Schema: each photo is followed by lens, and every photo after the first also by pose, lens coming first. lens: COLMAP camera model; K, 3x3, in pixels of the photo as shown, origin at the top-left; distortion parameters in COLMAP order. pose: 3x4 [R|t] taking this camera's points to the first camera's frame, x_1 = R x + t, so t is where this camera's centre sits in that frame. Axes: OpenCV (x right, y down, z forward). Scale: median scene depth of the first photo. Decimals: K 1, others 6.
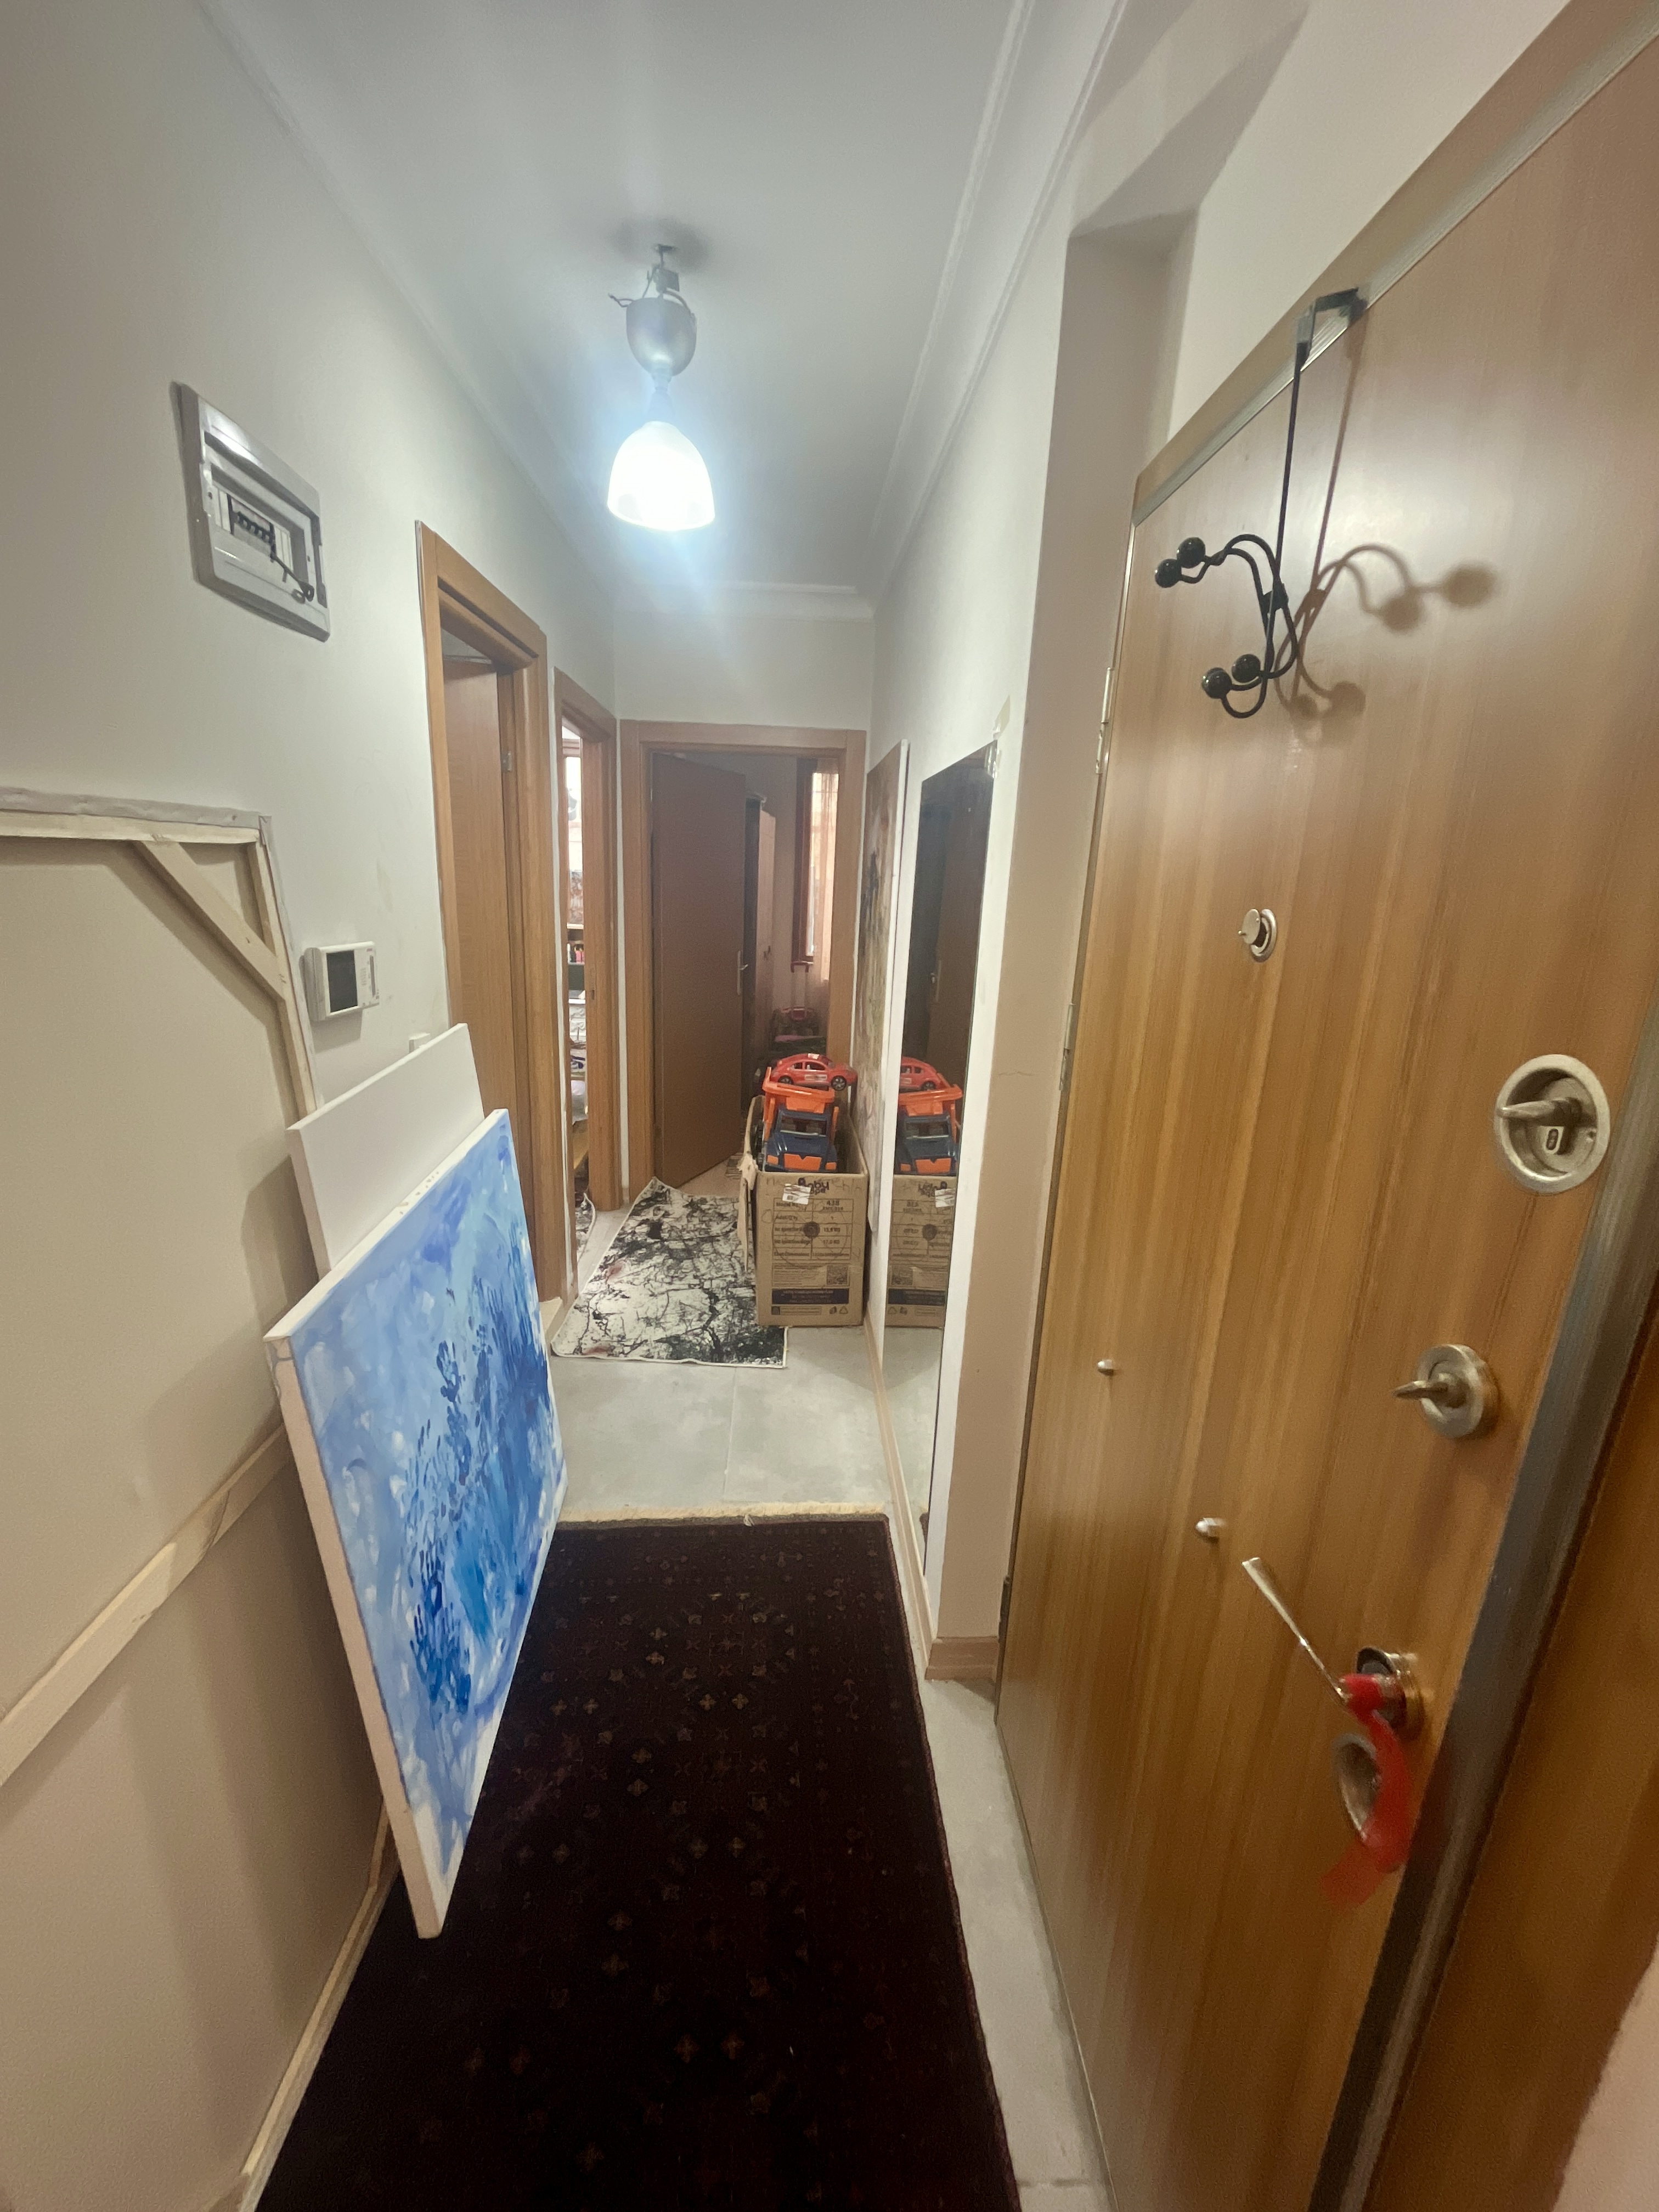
lens RADIAL K [[896.1, 0, 825.8], [0, 896.1, 1101.2], [0, 0, 1]] dist [-0.002065, 0.001089]
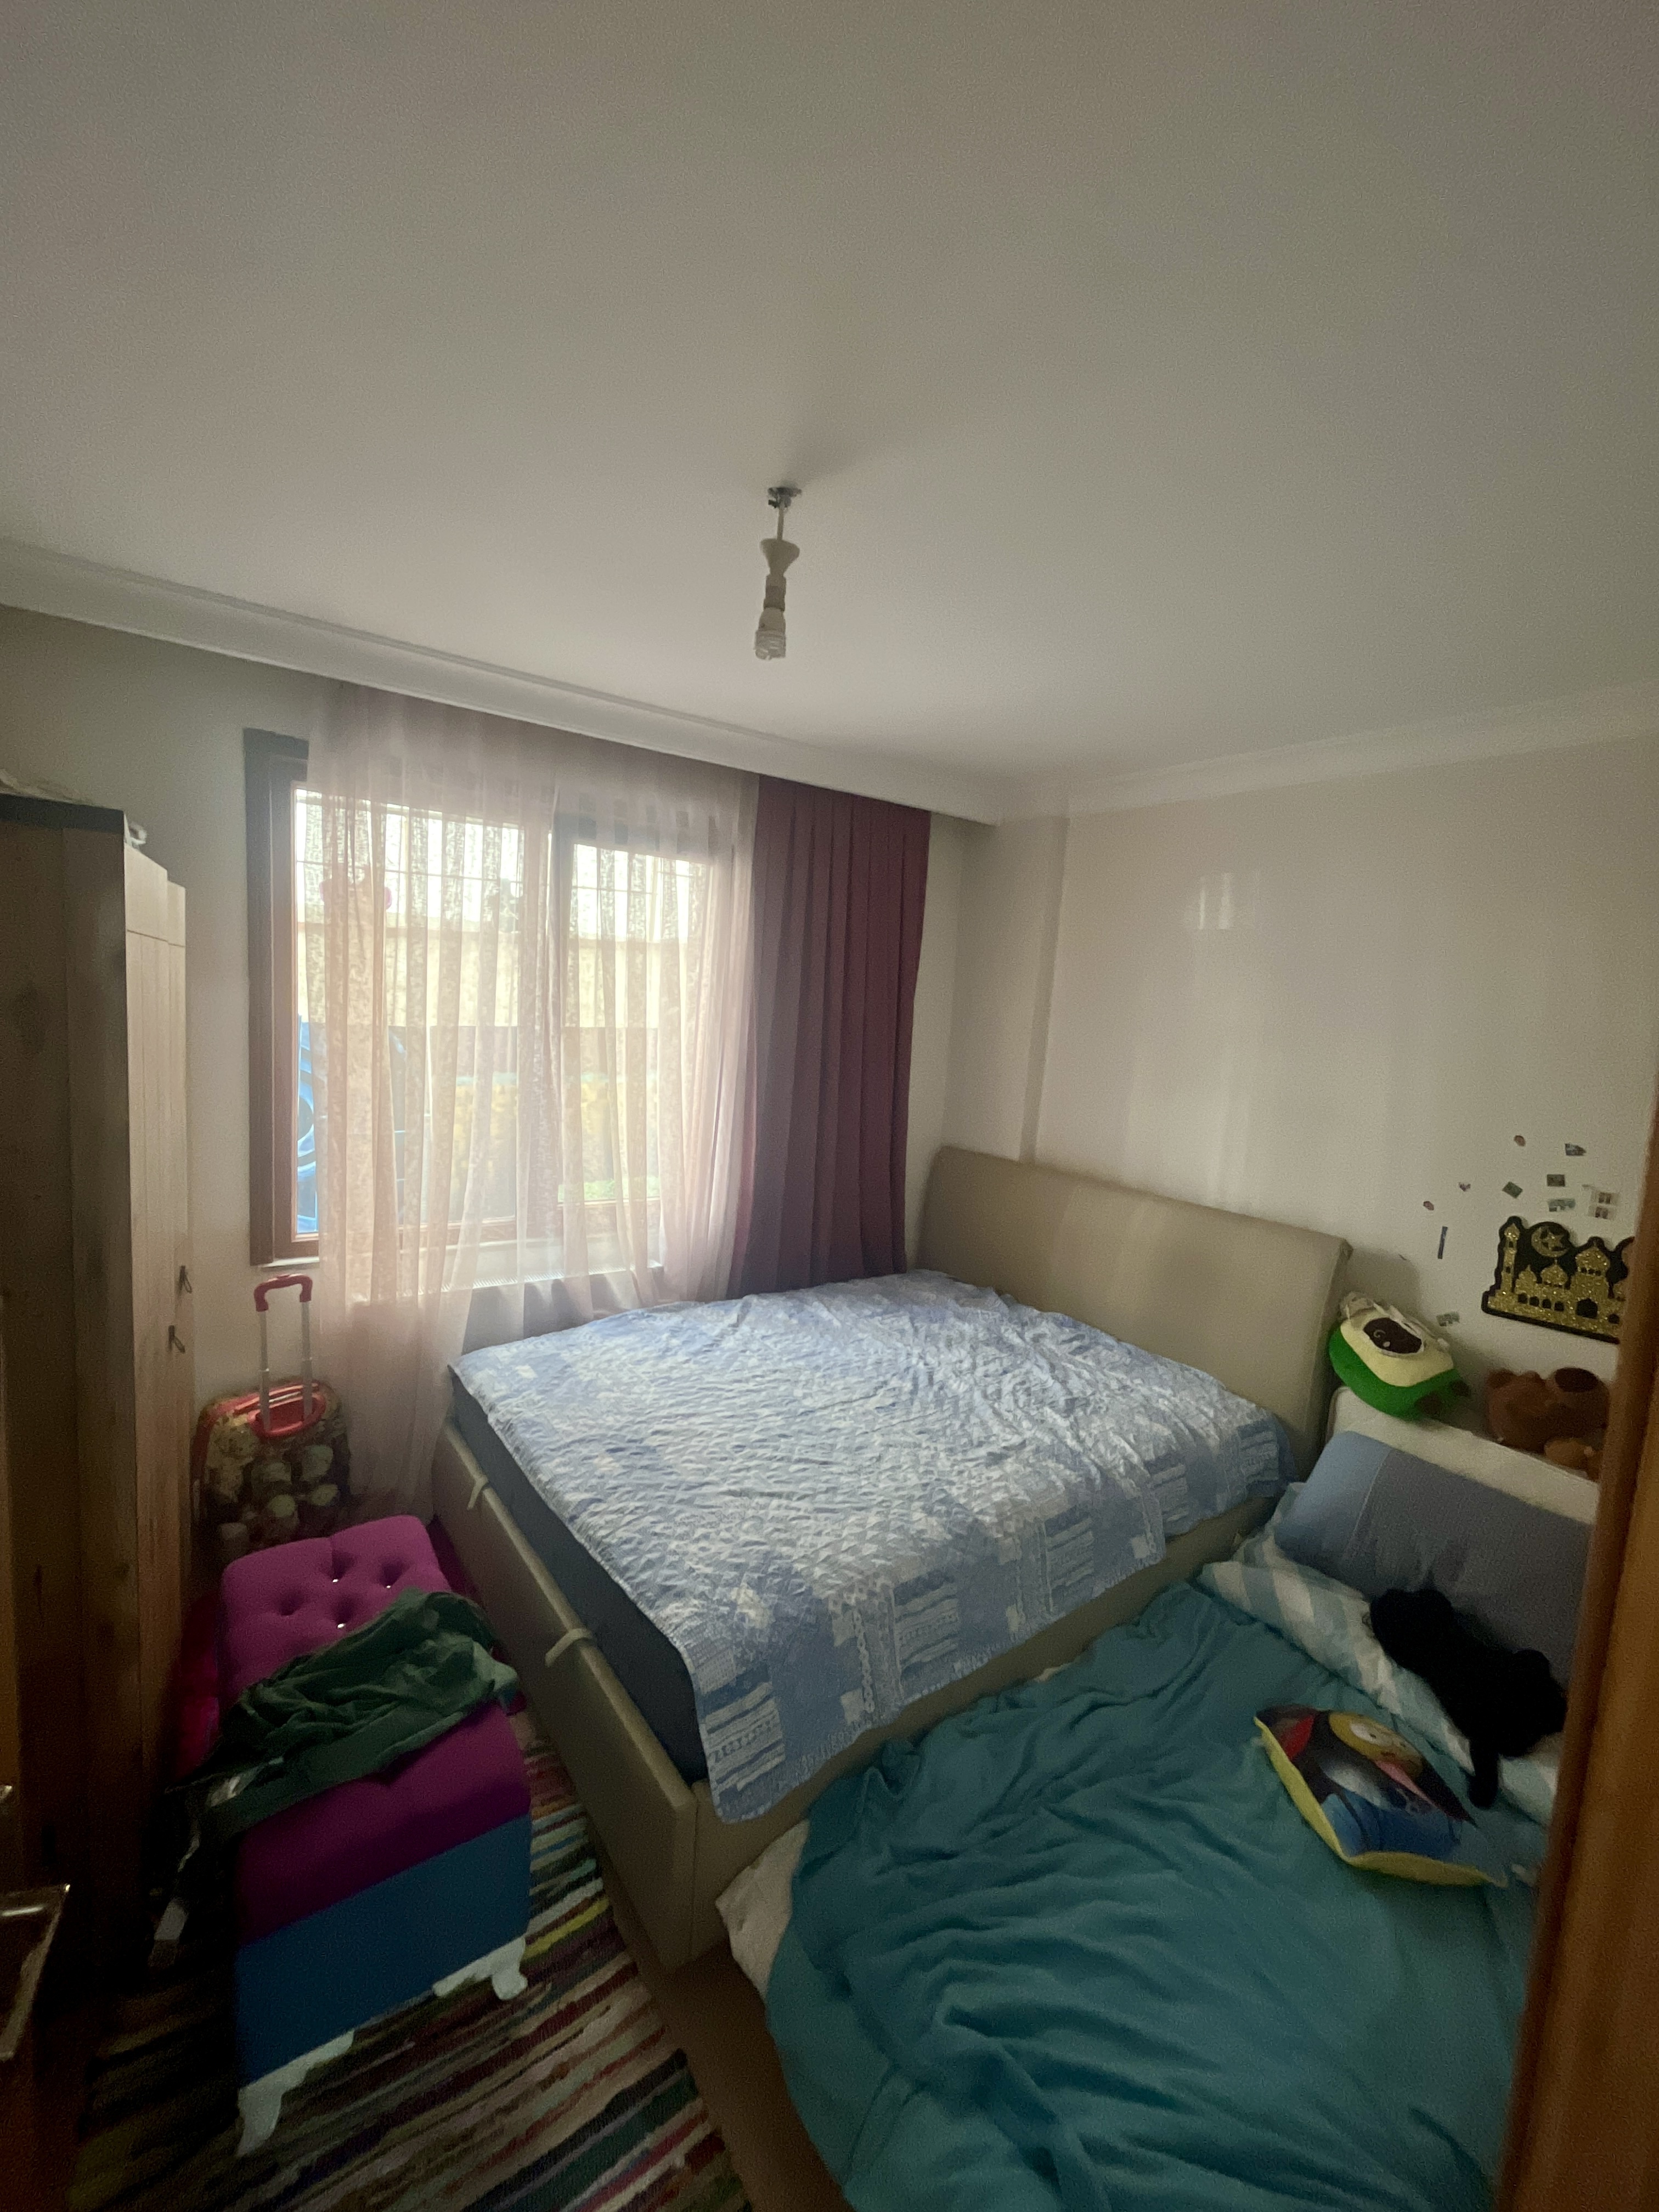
lens RADIAL K [[896.1, 0, 825.8], [0, 896.1, 1101.2], [0, 0, 1]] dist [-0.002065, 0.001089]
pose [[0.832403, -0.057286, 0.551202, -0.041063], [0.128867, 0.987386, -0.091991, -0.162253], [-0.538980, 0.147605, 0.829285, 0.552754]]
